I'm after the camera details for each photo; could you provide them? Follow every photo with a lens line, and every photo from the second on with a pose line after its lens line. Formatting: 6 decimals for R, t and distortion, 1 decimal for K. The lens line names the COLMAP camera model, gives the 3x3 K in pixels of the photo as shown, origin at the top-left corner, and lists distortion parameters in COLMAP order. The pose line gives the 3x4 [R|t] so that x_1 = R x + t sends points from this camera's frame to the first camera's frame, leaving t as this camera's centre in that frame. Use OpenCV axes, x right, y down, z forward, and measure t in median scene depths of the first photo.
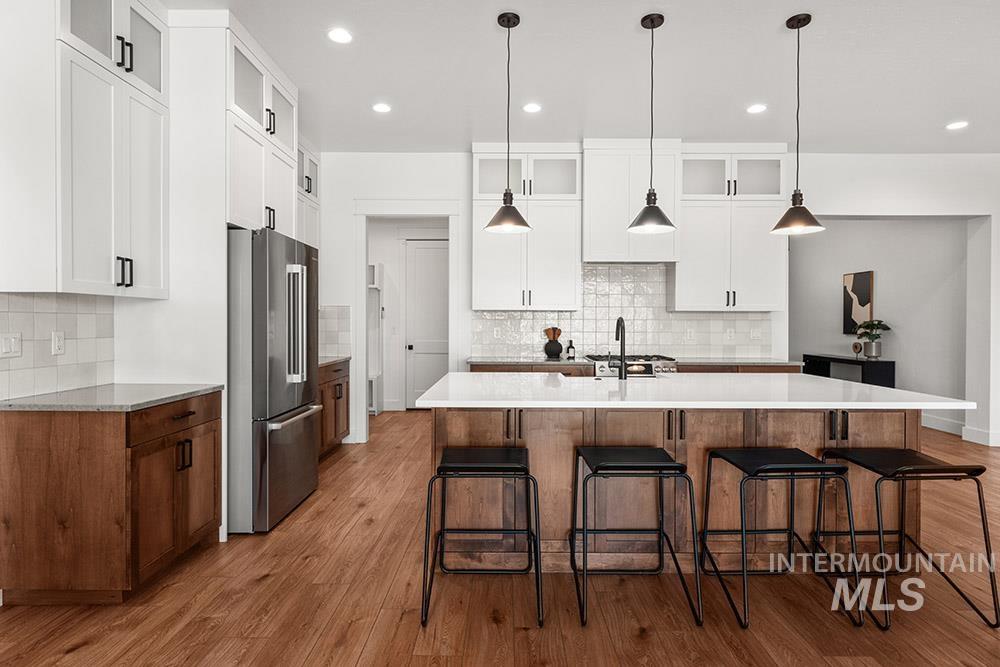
lens RADIAL K [[554.1, 0, 499.1], [0, 554.1, 328.6], [0, 0, 1]] dist [-0.011388, -0.000116]
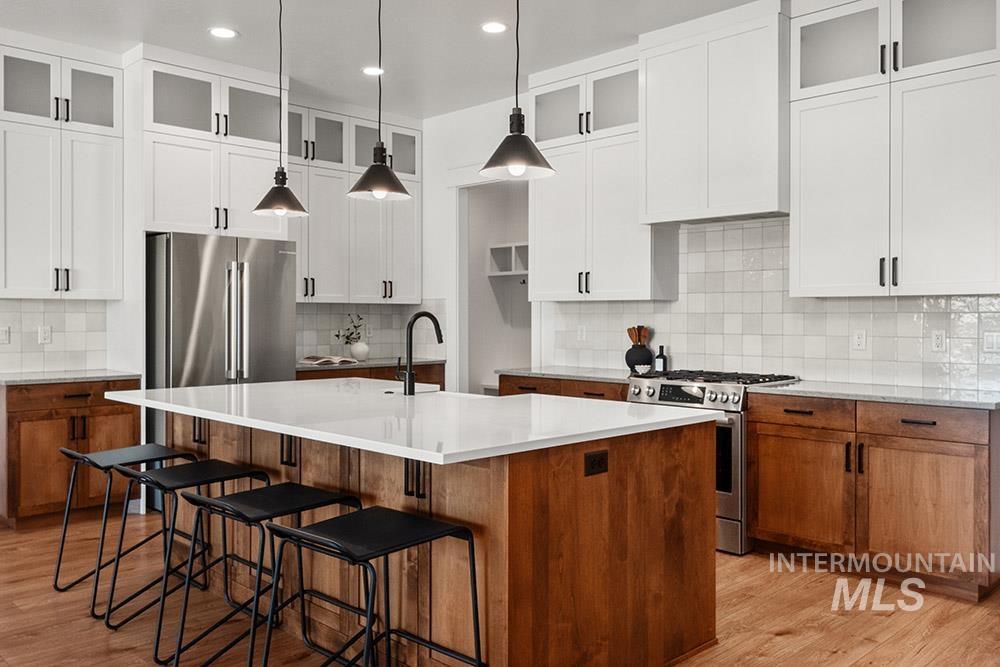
lens RADIAL K [[826.7, 0, 500.8], [0, 826.7, 333.1], [0, 0, 1]] dist [0.007249, -0.009725]
pose [[0.704204, 0.011582, -0.709904, 0.715866], [-0.007334, 0.999932, 0.009039, -0.001338], [0.709960, -0.001159, 0.704241, 0.196743]]
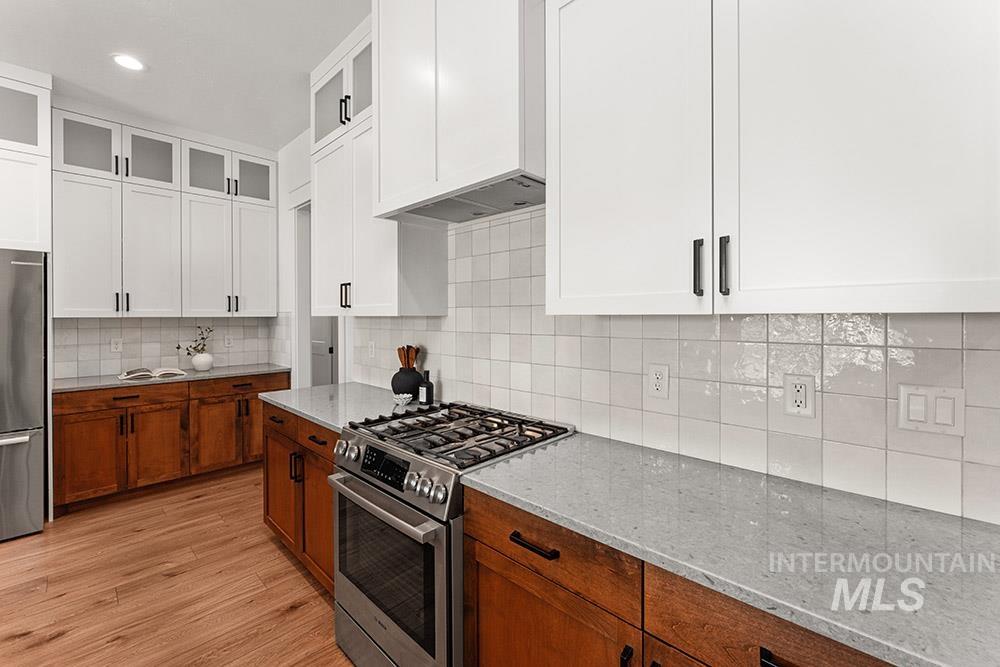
lens RADIAL K [[421.6, 0, 496.7], [0, 421.6, 323.2], [0, 0, 1]] dist [-0.002714, -0.000025]
pose [[0.715074, 0.005394, -0.699028, 0.486169], [-0.002736, 0.999984, 0.004918, -0.028833], [0.699044, -0.001604, 0.715077, 0.791646]]
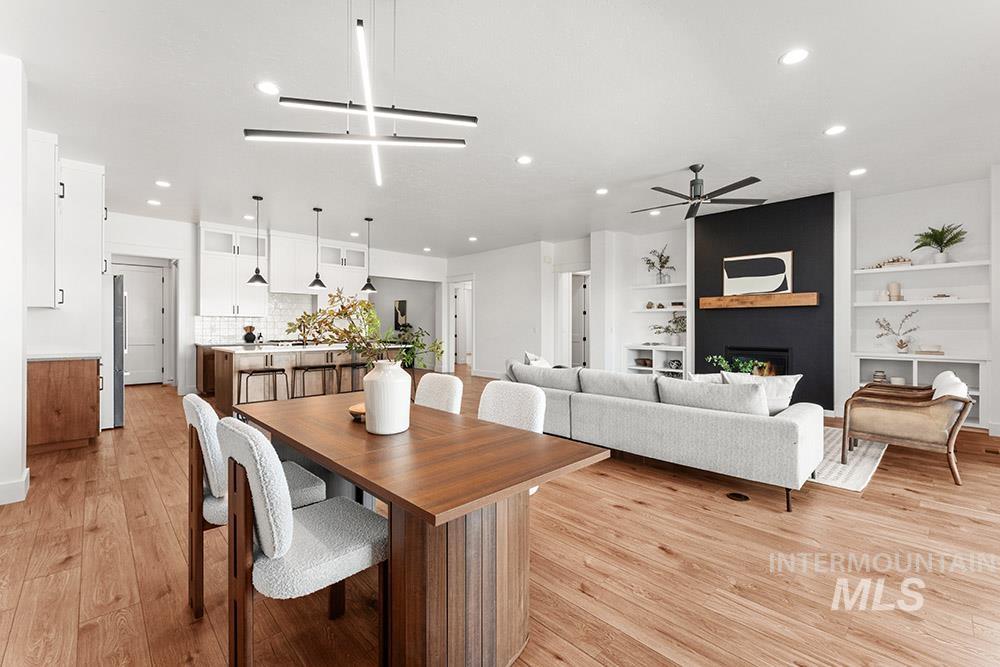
lens RADIAL K [[421.6, 0, 495.8], [0, 421.6, 329.2], [0, 0, 1]] dist [-0.002714, -0.000025]
pose [[0.723934, -0.004069, 0.689858, -0.292325], [0.005291, 0.999986, 0.000346, 0.013481], [-0.689849, 0.003400, 0.723945, -0.616807]]
